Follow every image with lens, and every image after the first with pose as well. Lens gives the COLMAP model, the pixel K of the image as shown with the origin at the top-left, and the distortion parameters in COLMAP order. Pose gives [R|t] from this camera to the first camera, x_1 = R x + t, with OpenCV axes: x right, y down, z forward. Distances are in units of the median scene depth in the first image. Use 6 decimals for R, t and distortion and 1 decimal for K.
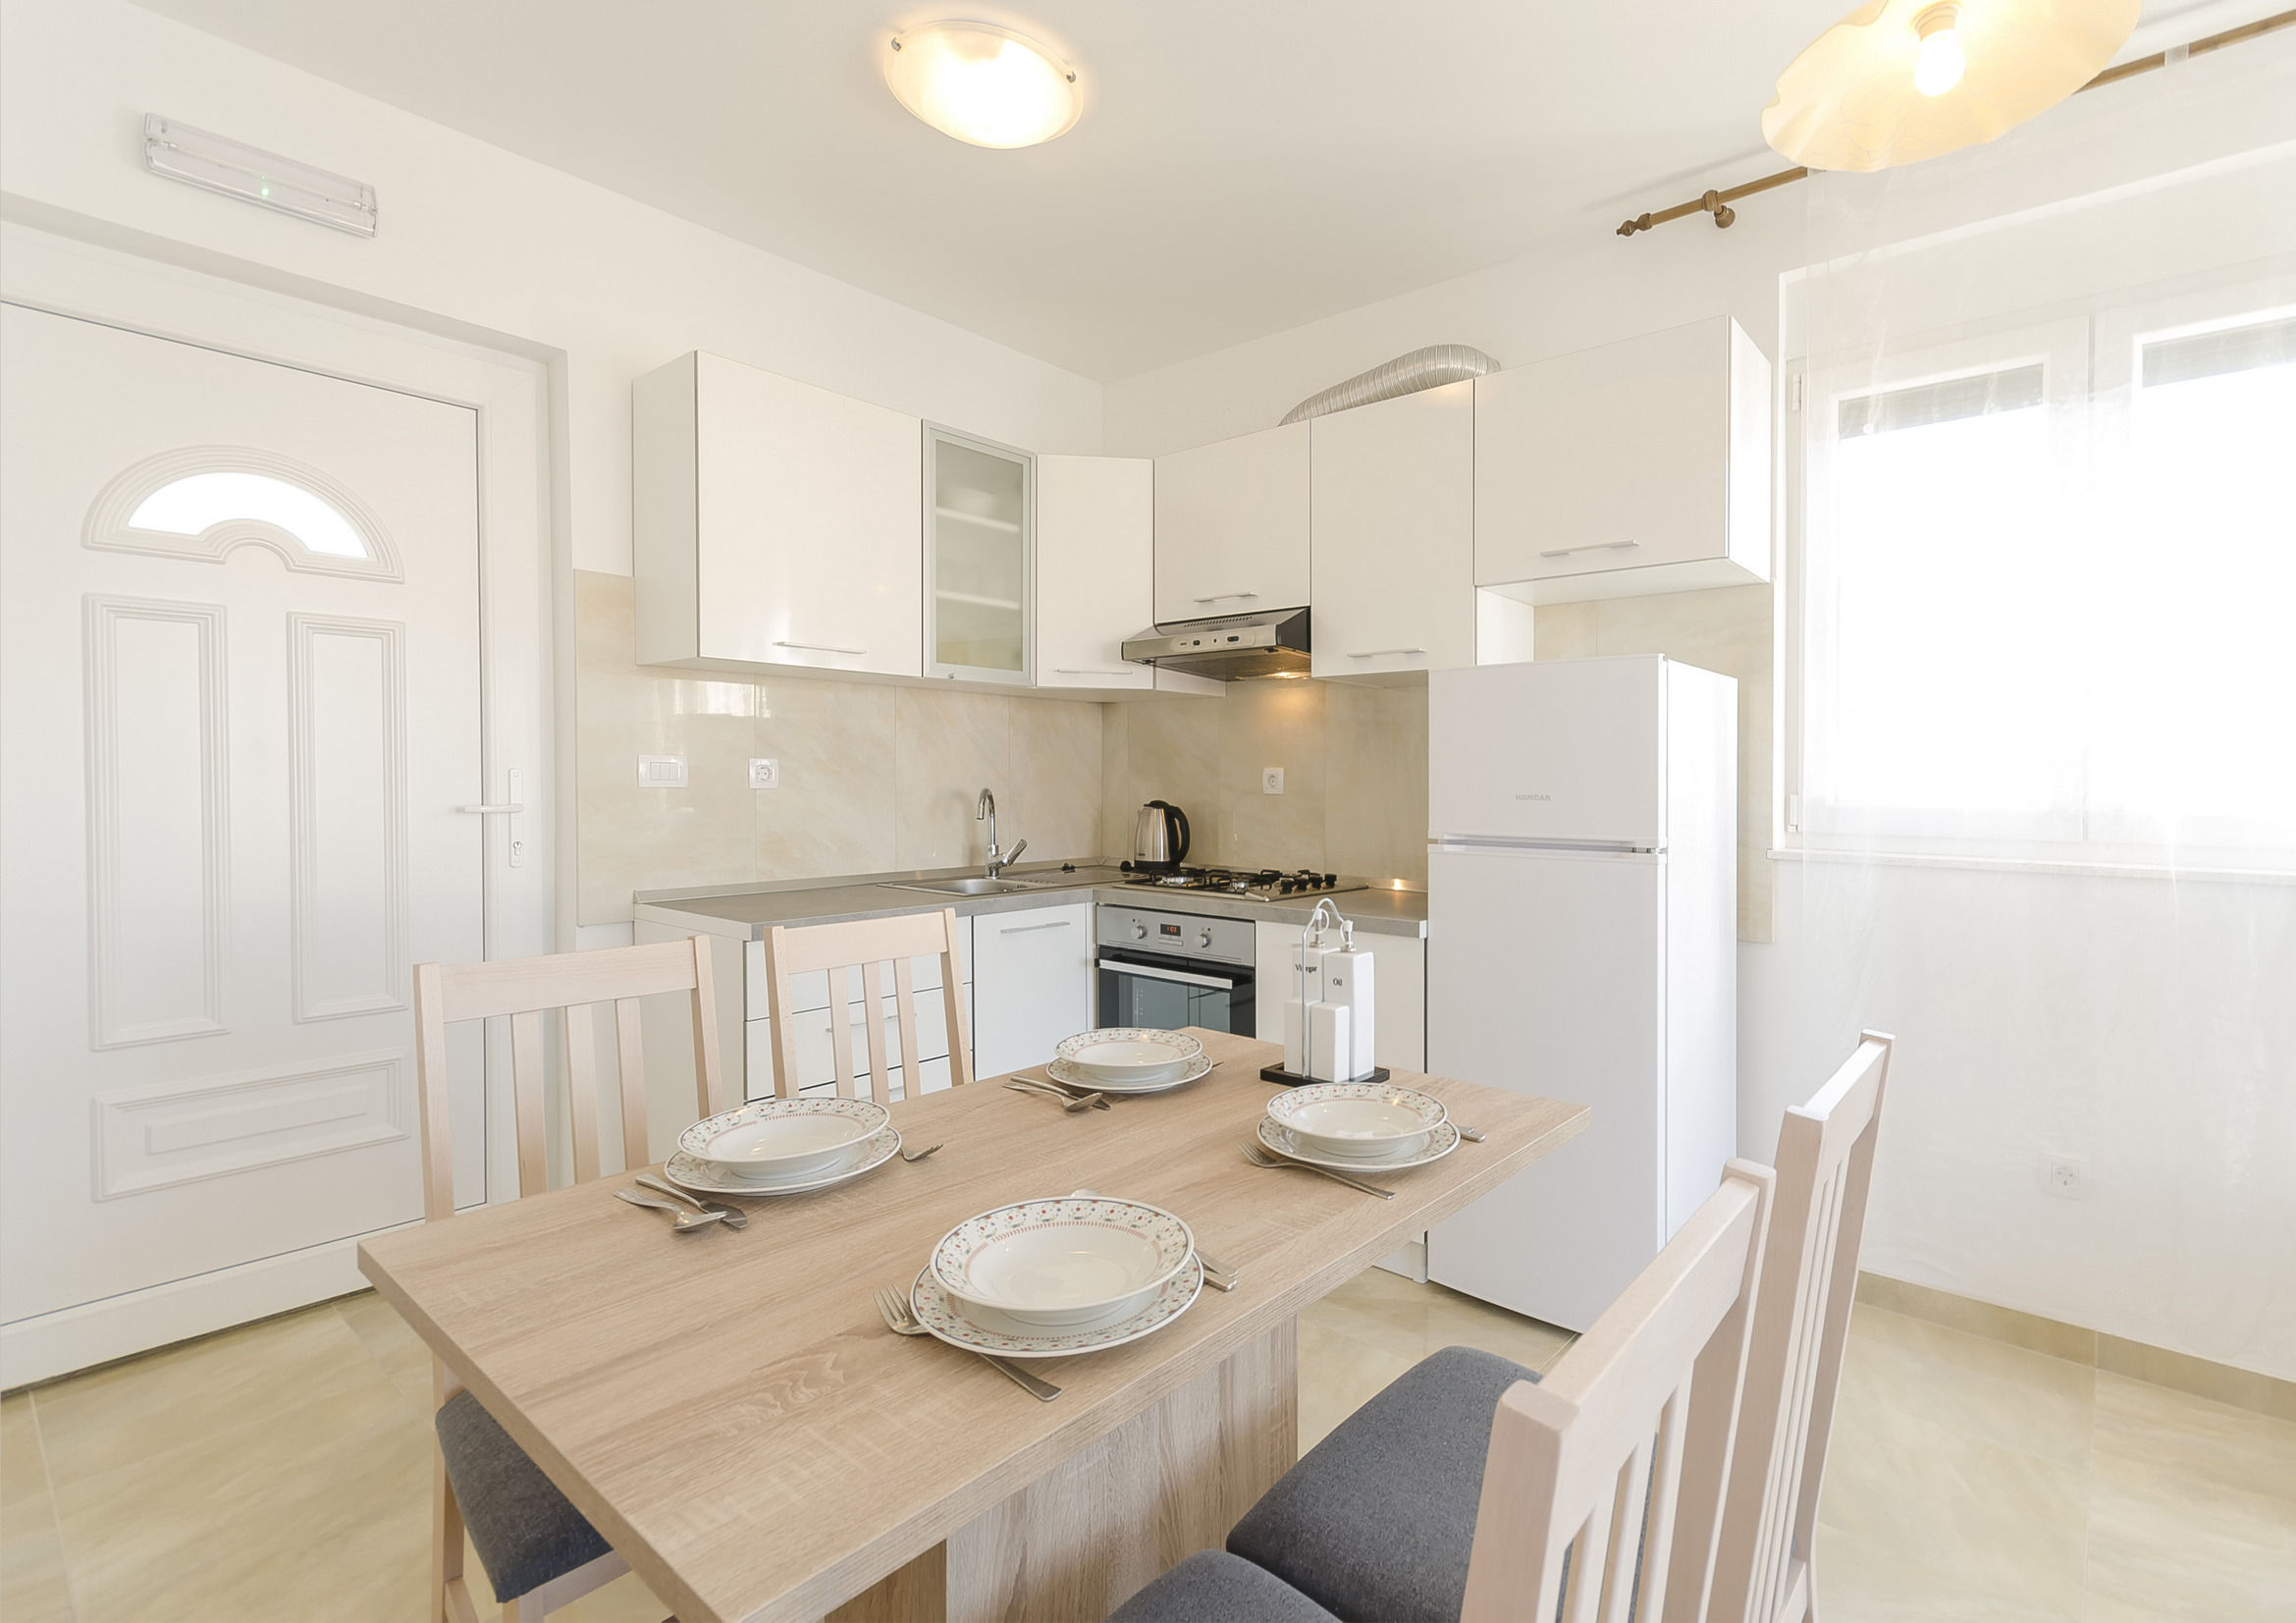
lens RADIAL K [[1087.0, 0, 1326.6], [0, 1087.0, 802.3], [0, 0, 1]] dist [-0.000644, -0.000074]
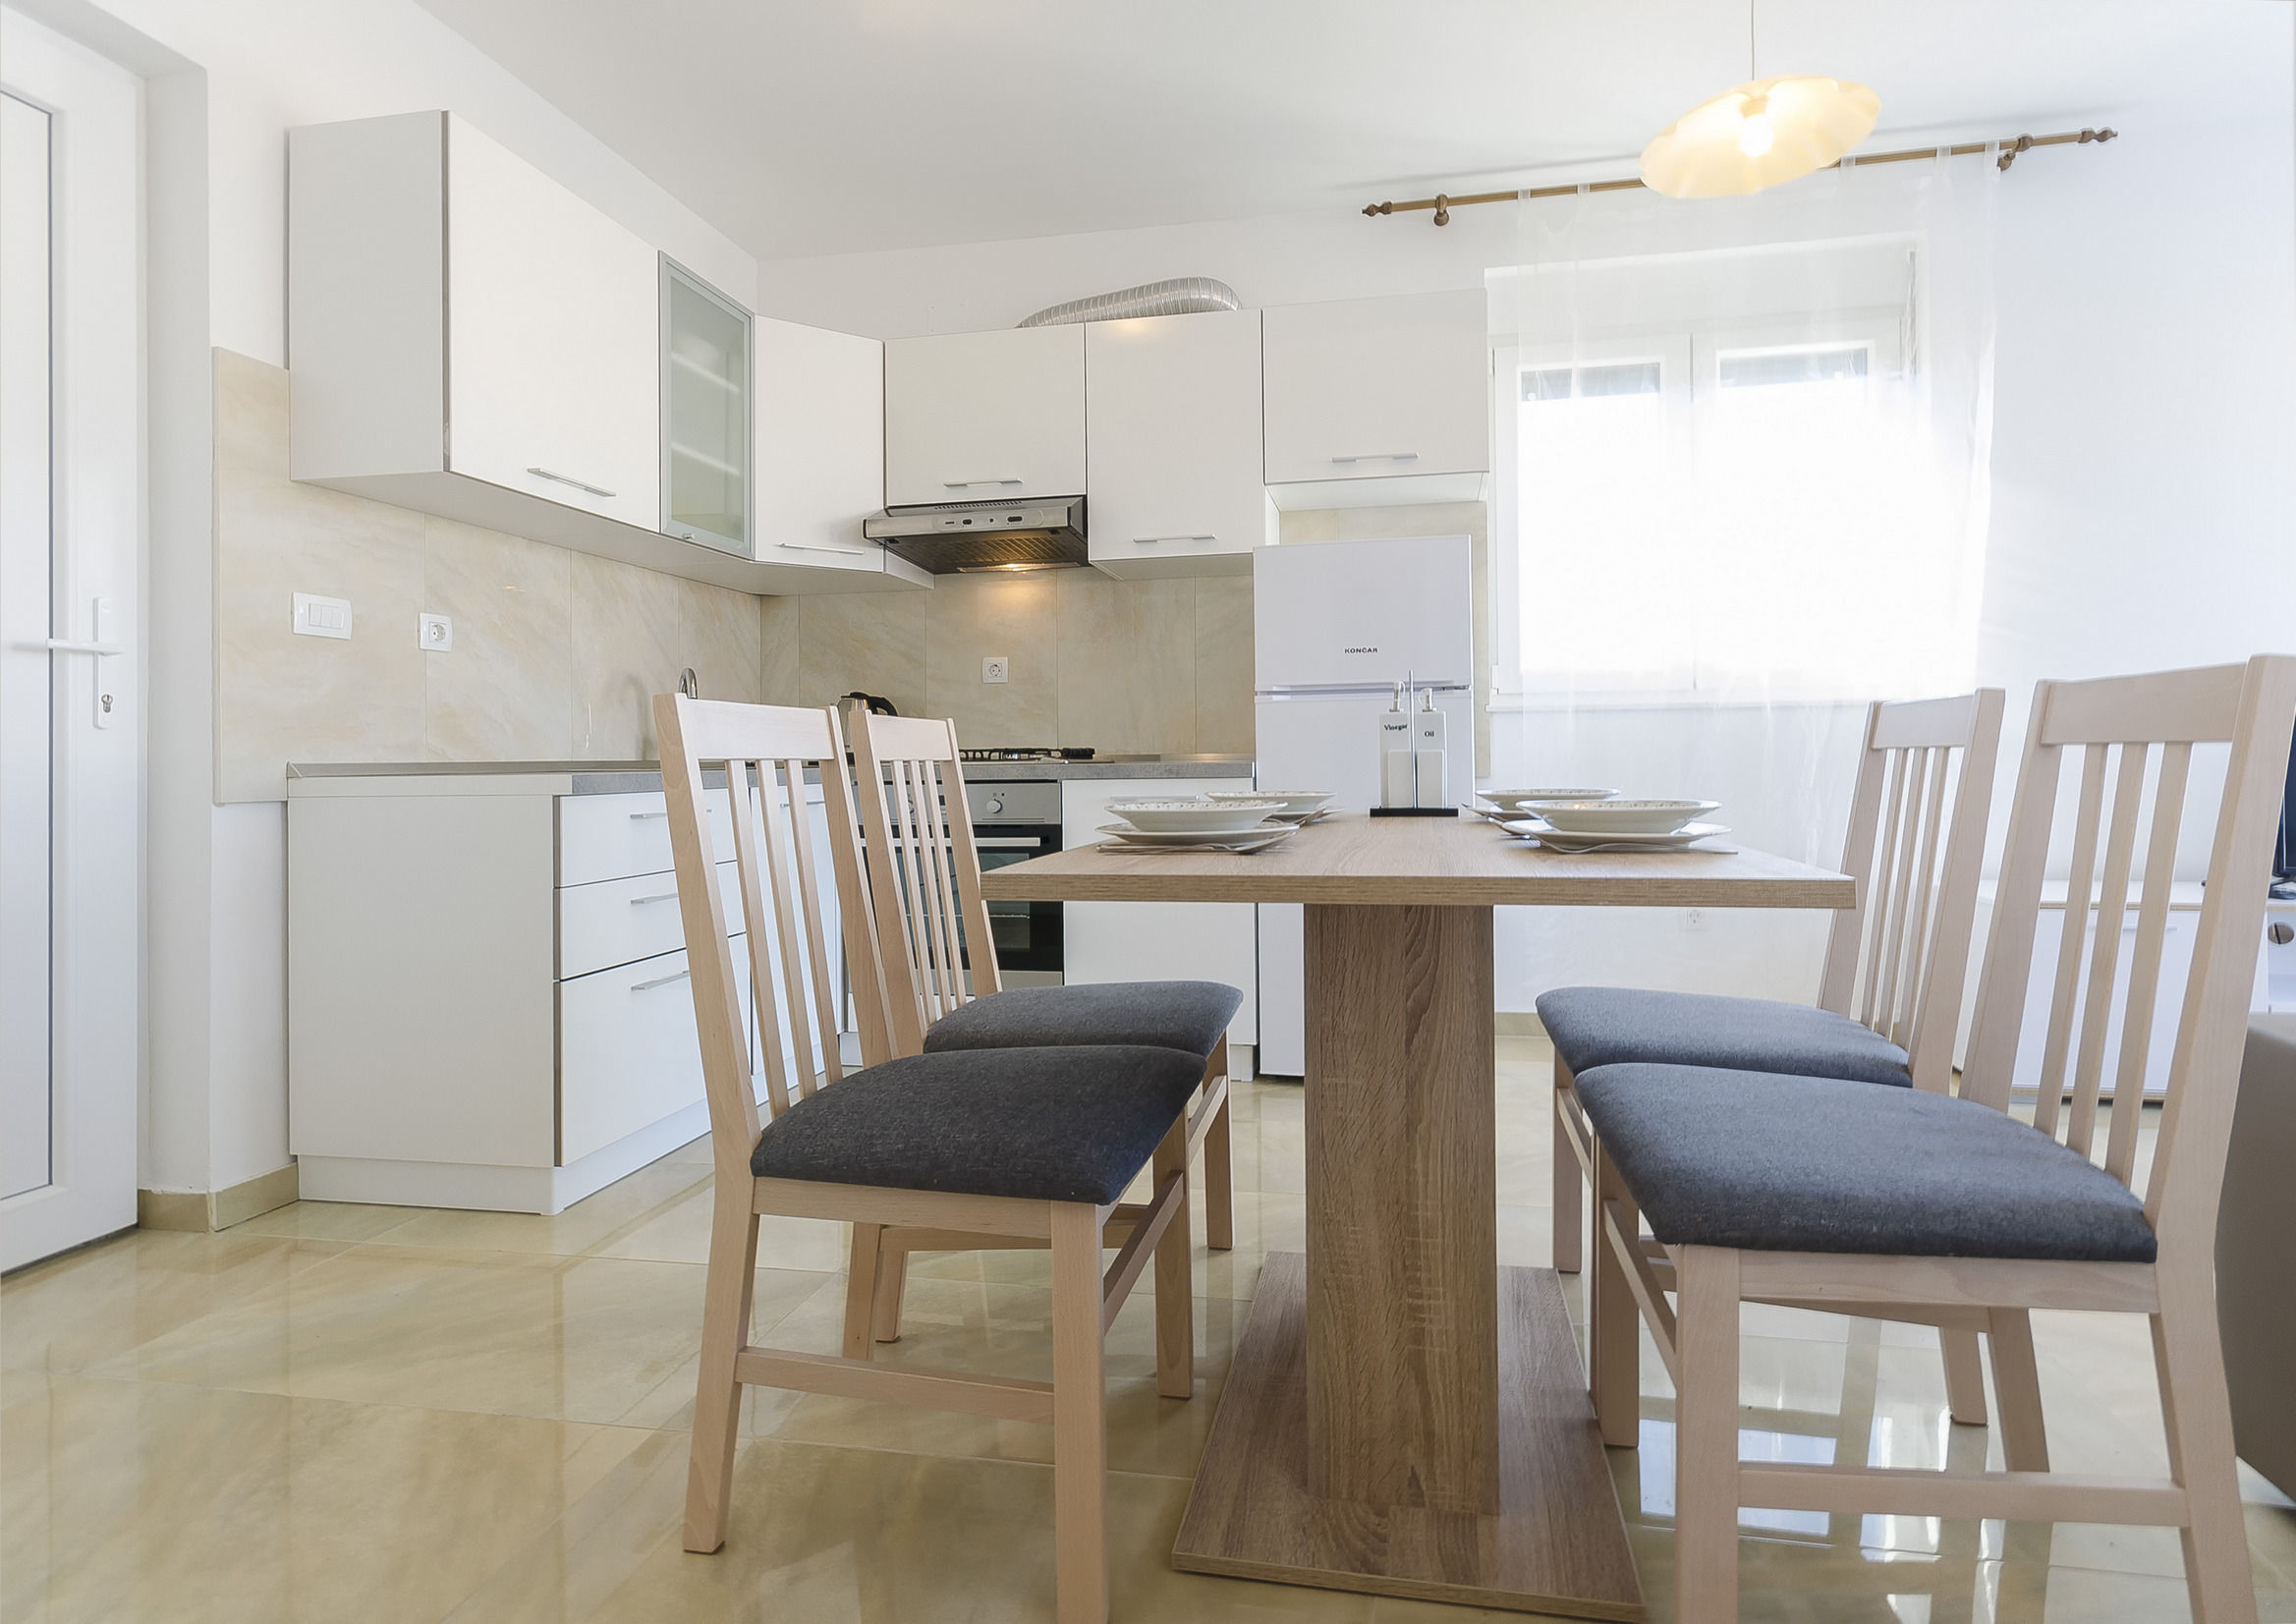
lens RADIAL K [[1061.7, 0, 1212.0], [0, 1061.7, 765.7], [0, 0, 1]] dist [-0.001285, -0.000857]
pose [[0.894258, -0.010353, 0.447432, -0.360242], [0.017399, 0.999781, -0.011640, 0.098390], [-0.447214, 0.018194, 0.894242, 0.004307]]
